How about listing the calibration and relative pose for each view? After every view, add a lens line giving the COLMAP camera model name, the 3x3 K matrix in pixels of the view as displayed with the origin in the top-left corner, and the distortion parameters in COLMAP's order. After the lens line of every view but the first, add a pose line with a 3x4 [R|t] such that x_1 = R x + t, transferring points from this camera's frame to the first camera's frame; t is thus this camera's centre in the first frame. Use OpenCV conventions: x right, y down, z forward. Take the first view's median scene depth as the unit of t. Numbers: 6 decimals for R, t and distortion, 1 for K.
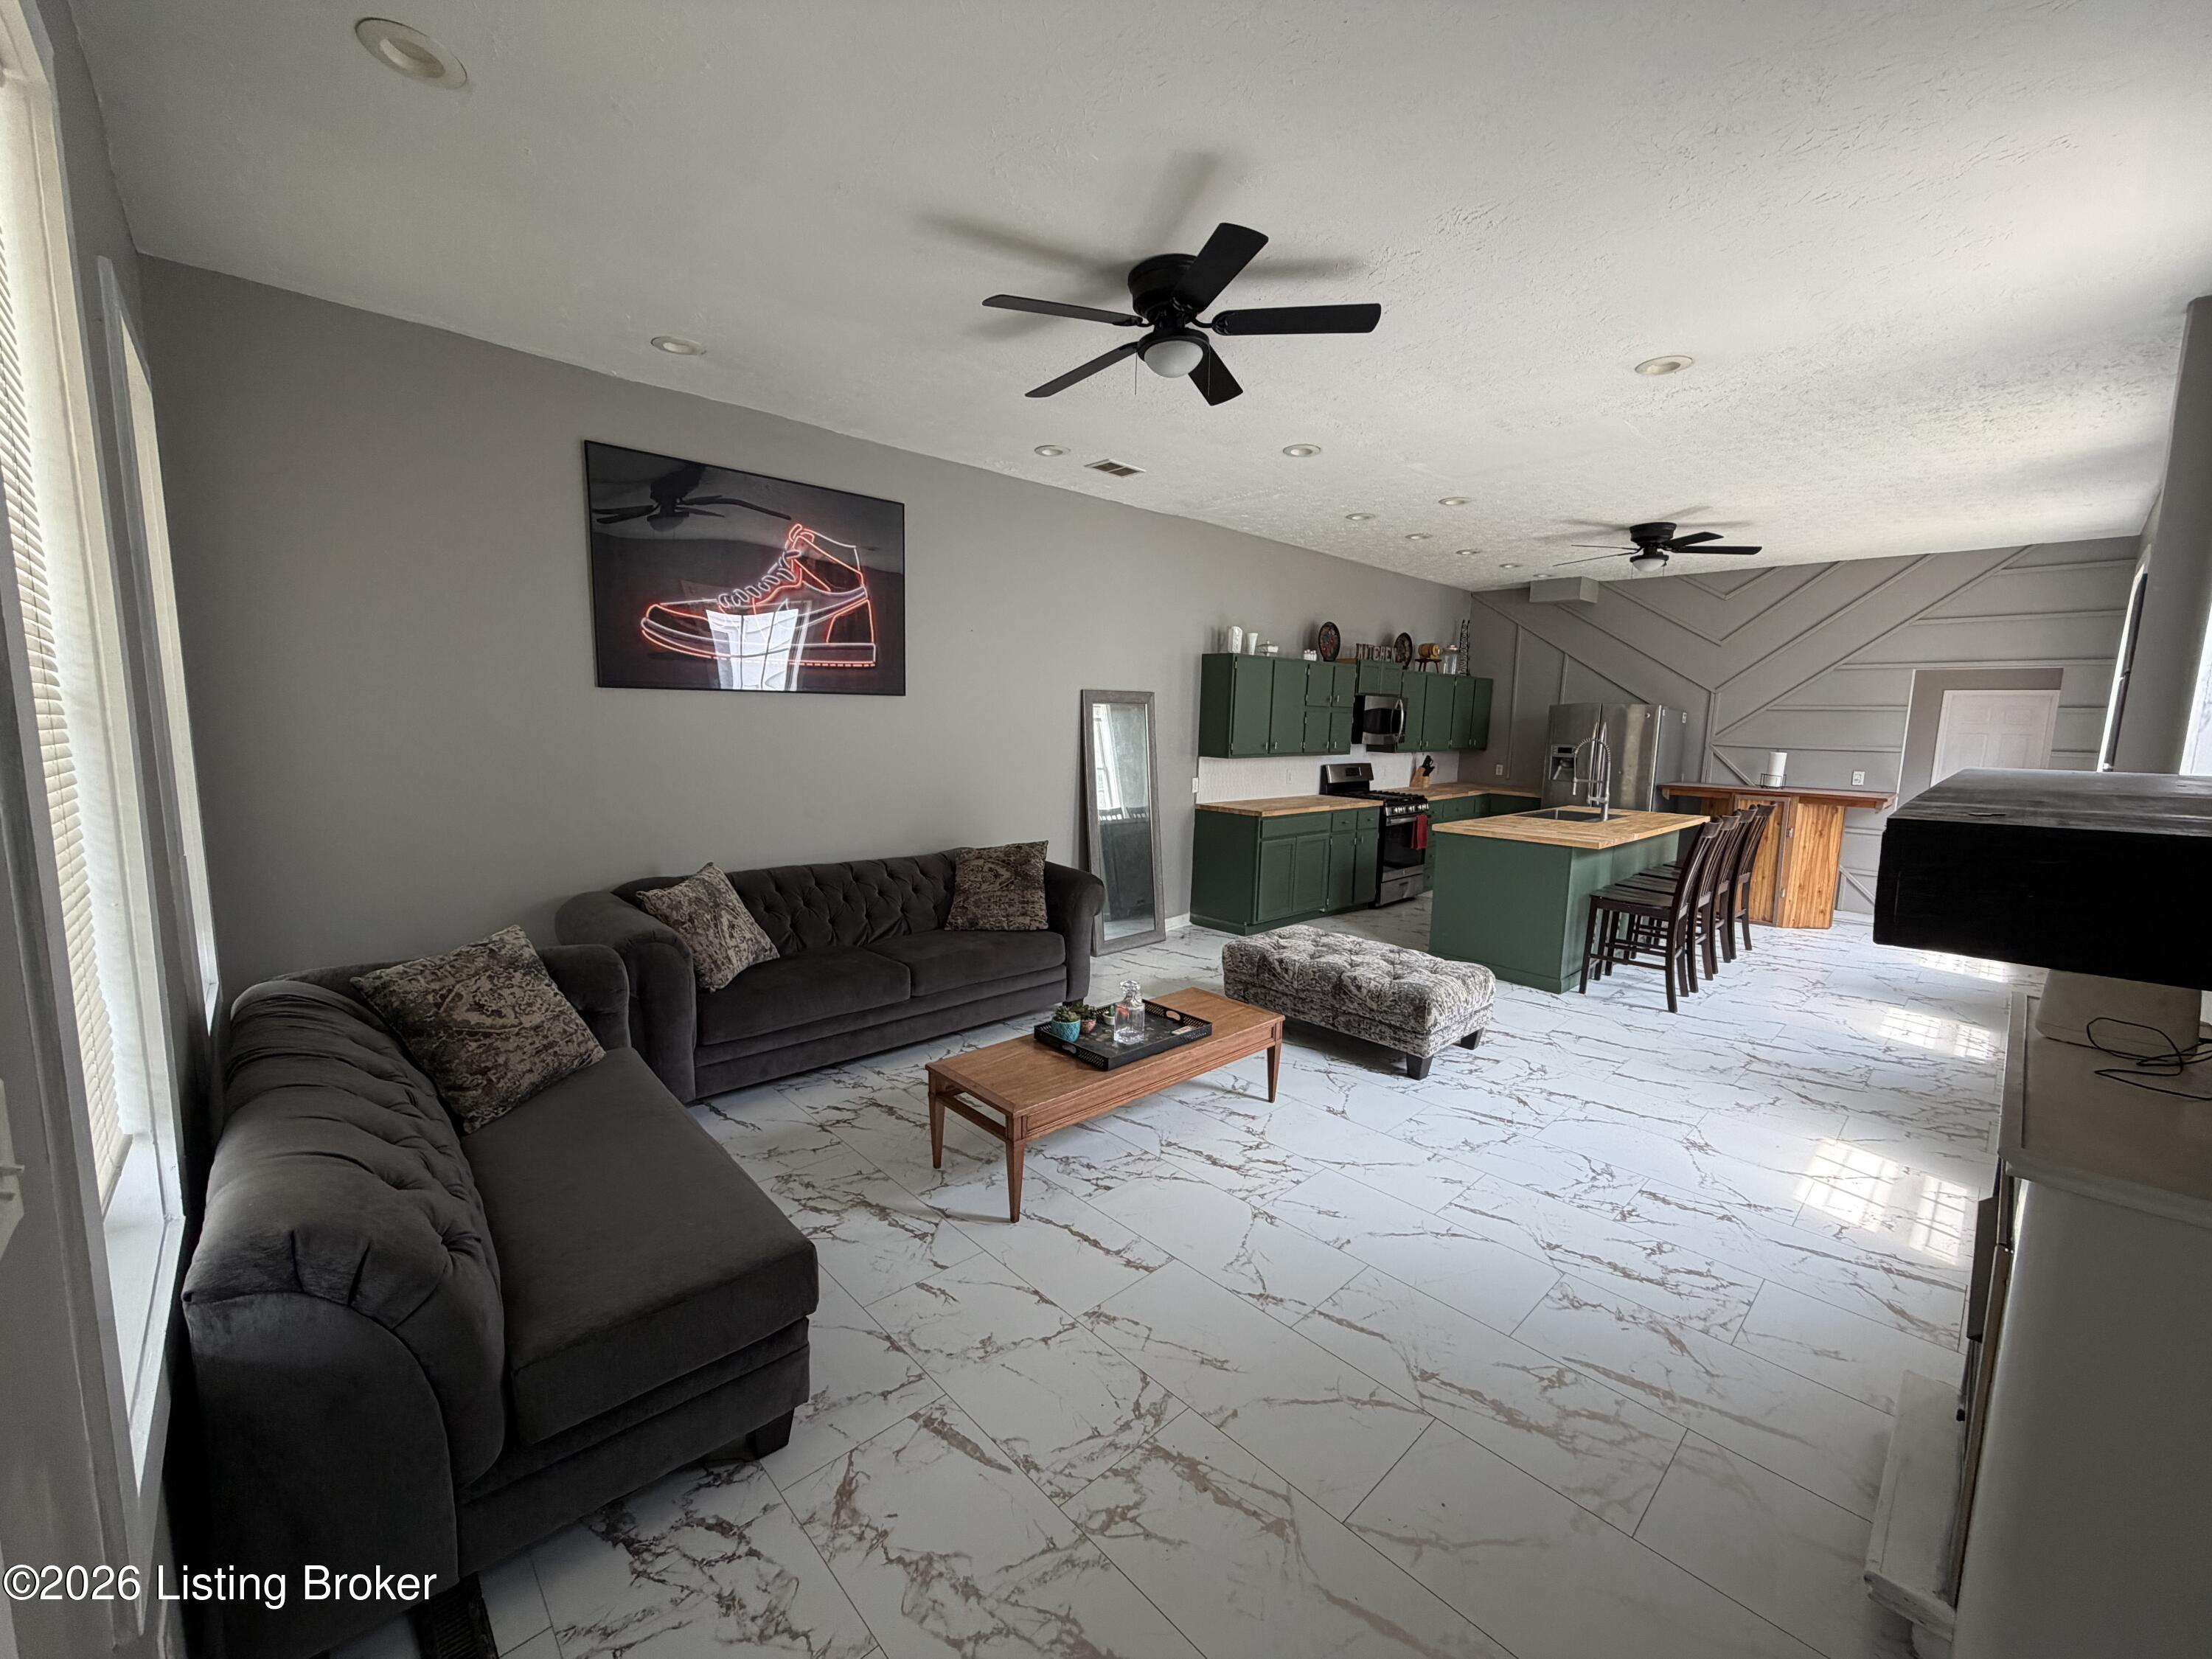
lens RADIAL K [[881.5, 0, 1097.3], [0, 881.5, 829.9], [0, 0, 1]] dist [0.000298, -0.000081]
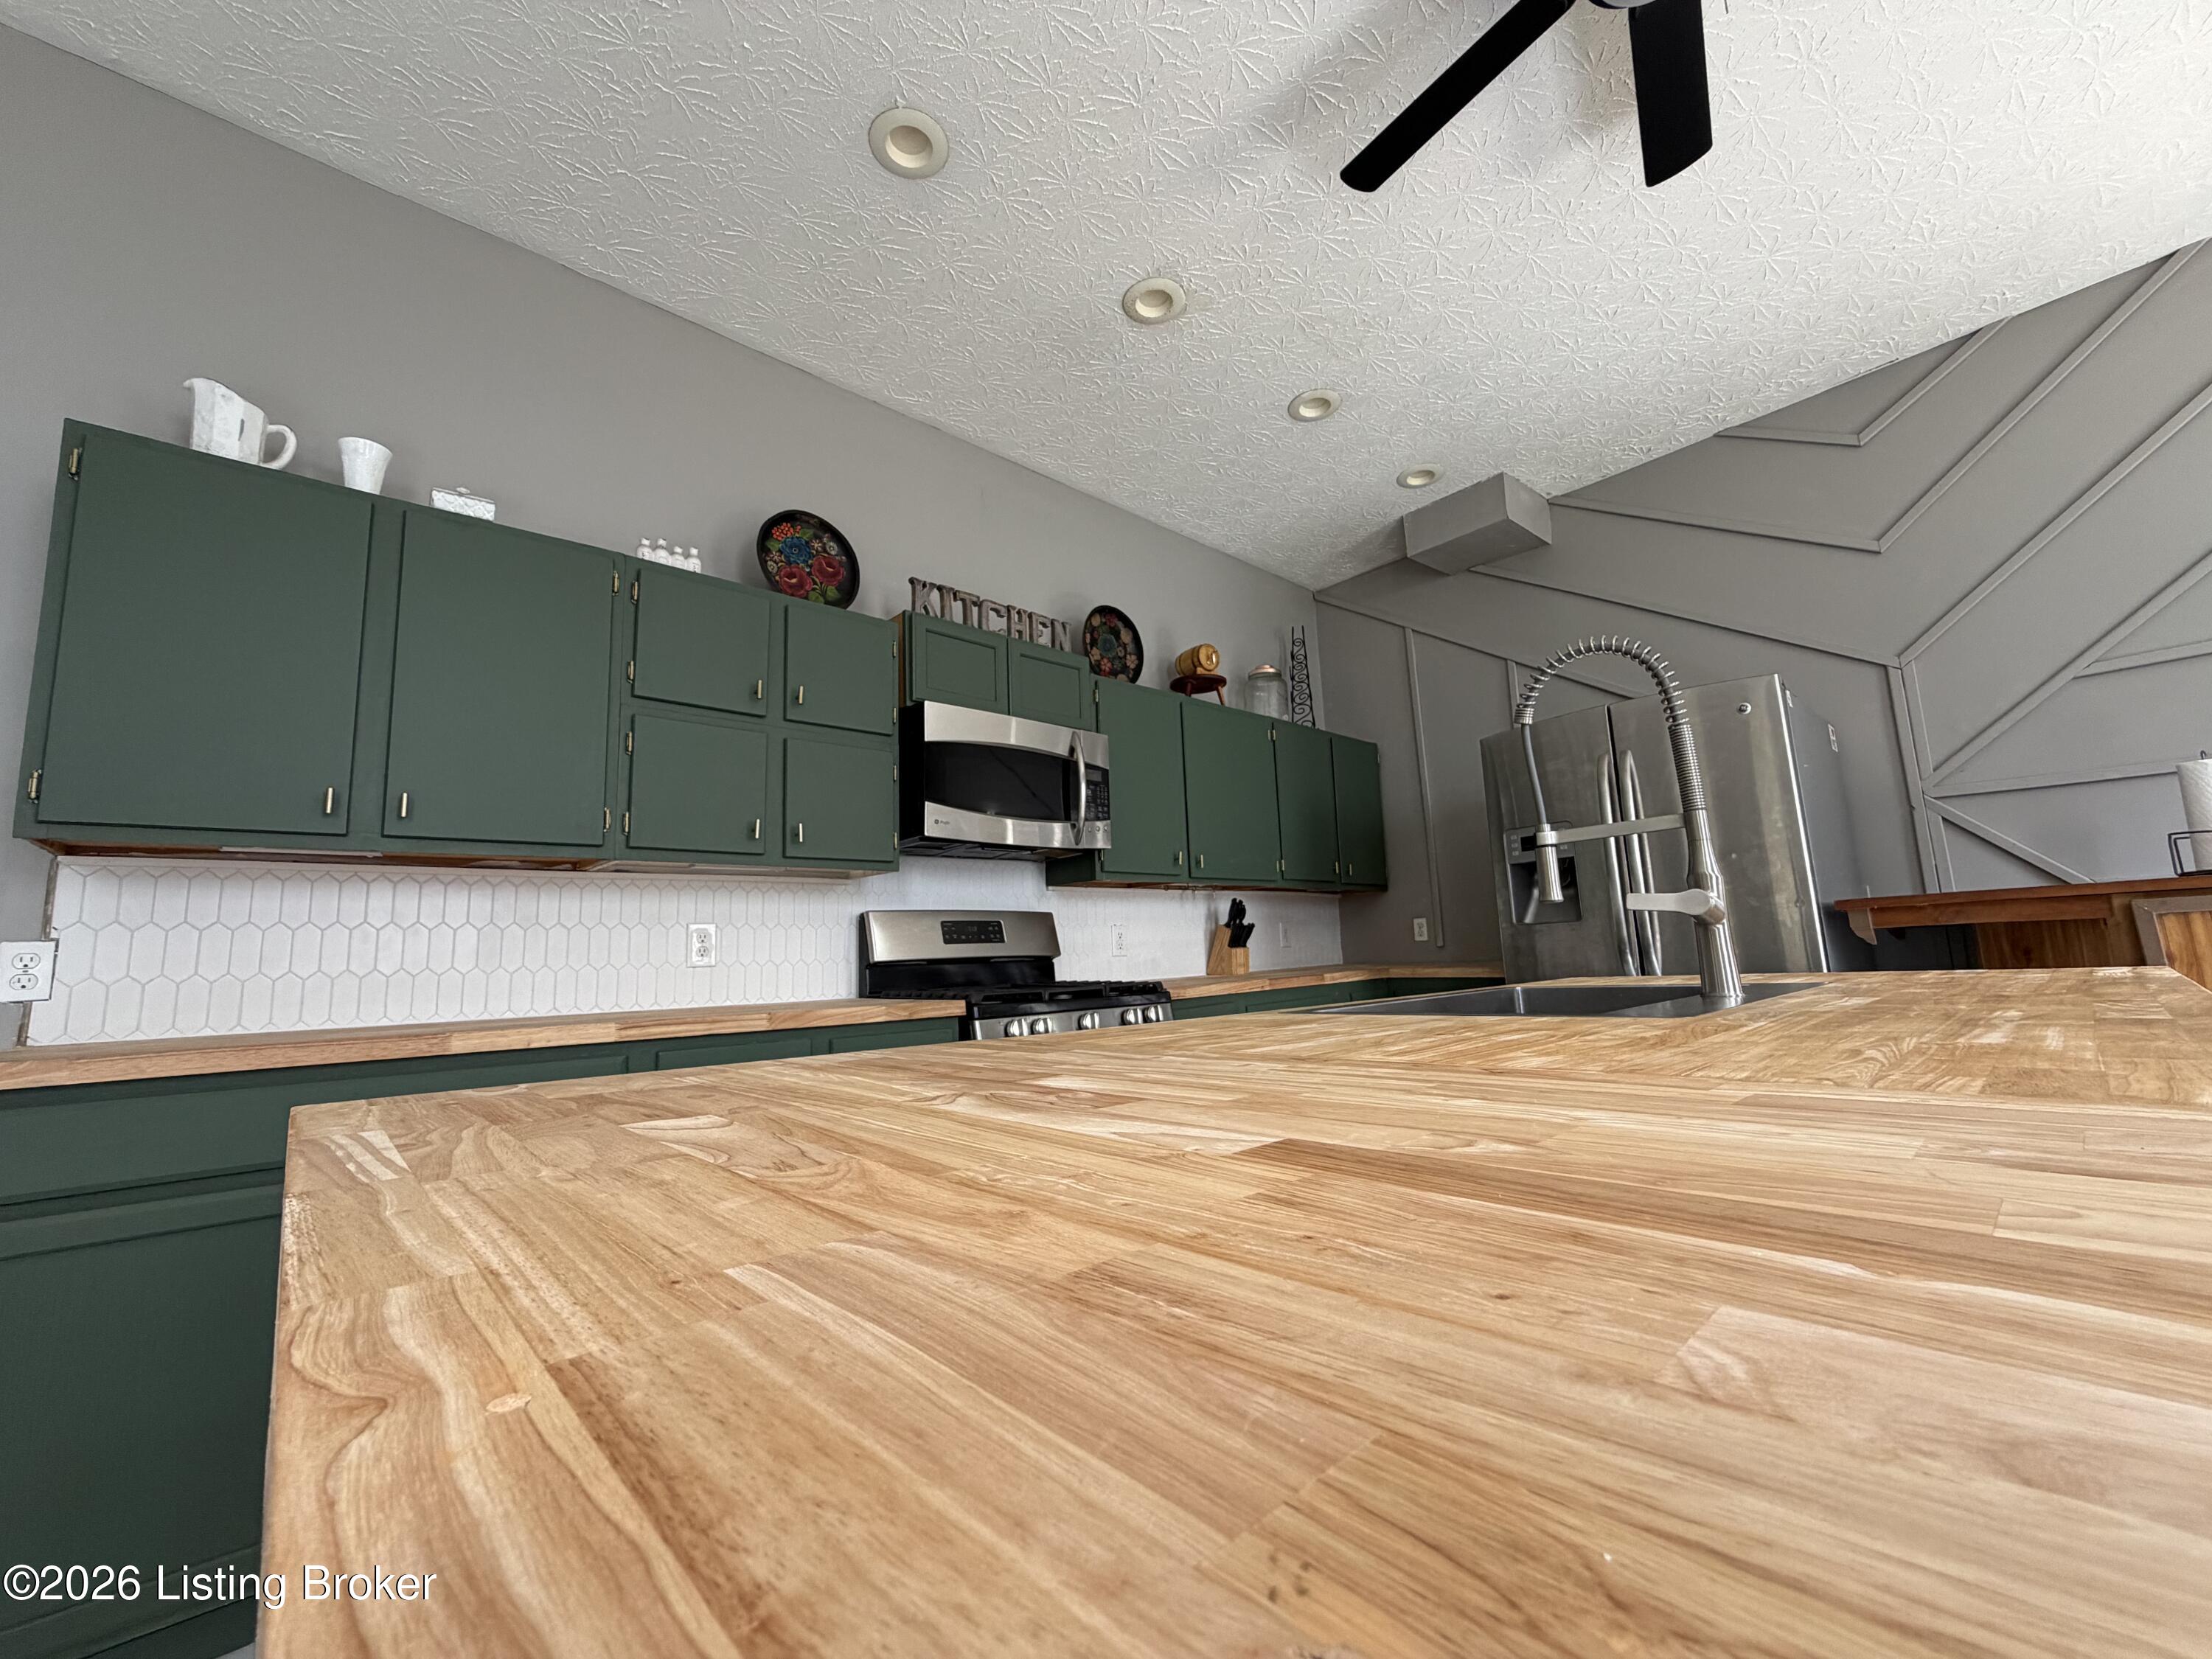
lens RADIAL K [[881.5, 0, 1097.9], [0, 881.5, 834.7], [0, 0, 1]] dist [0.000298, -0.000081]
pose [[0.997738, -0.065842, -0.013537, 0.578855], [0.059739, 0.960862, -0.270511, -0.002795], [0.030819, 0.269090, 0.962622, 1.049156]]
